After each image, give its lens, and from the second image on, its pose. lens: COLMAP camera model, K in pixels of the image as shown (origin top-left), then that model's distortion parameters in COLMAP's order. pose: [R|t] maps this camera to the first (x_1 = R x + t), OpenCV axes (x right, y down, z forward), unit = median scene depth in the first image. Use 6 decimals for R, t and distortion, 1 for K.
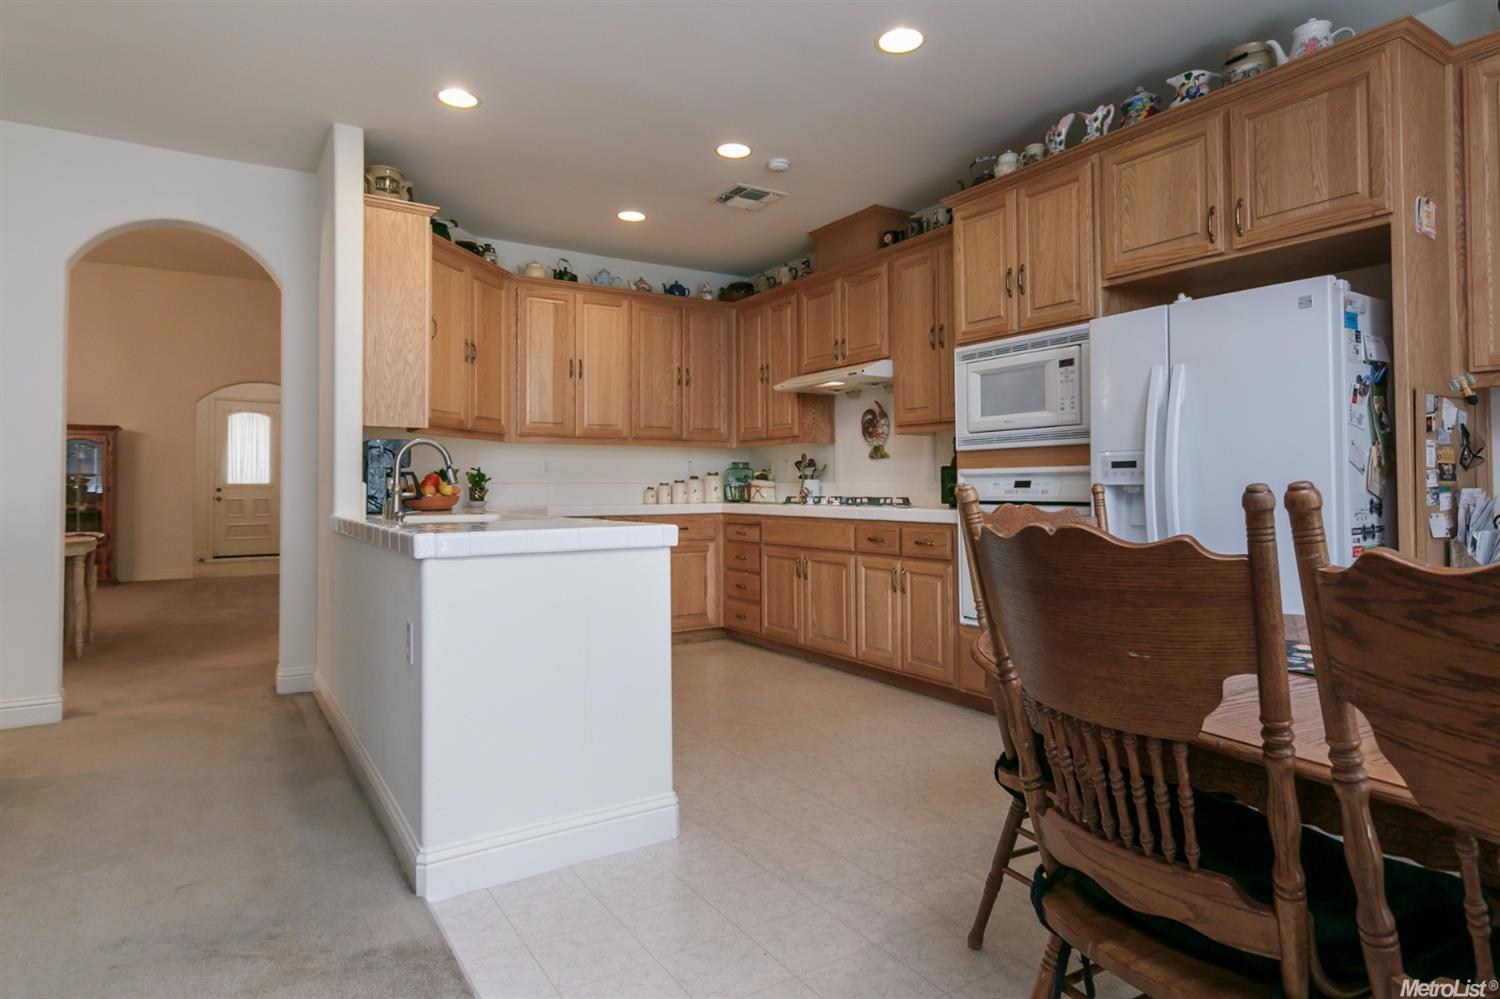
lens RADIAL K [[856.7, 0, 737.2], [0, 856.7, 466.5], [0, 0, 1]] dist [0.000267, 0.005758]
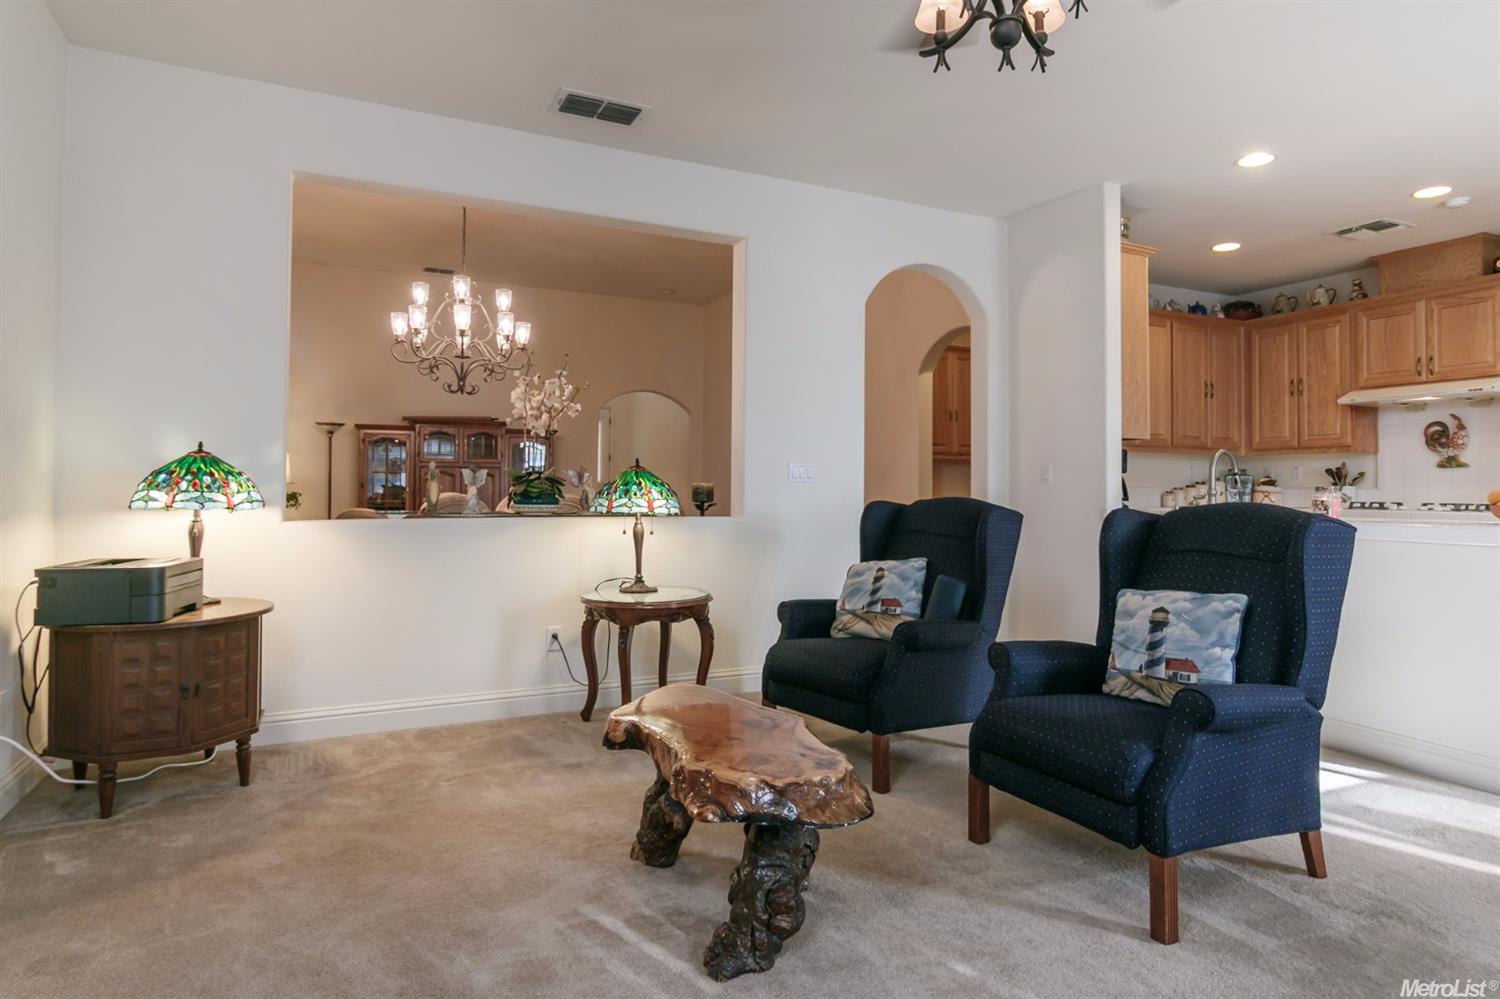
lens RADIAL K [[856.7, 0, 750.6], [0, 856.7, 469.8], [0, 0, 1]] dist [0.000267, 0.005758]
pose [[0.995678, 0.008036, -0.092529, -0.613770], [-0.007695, 0.999962, 0.004049, -0.004306], [0.092558, -0.003320, 0.995702, -0.151664]]
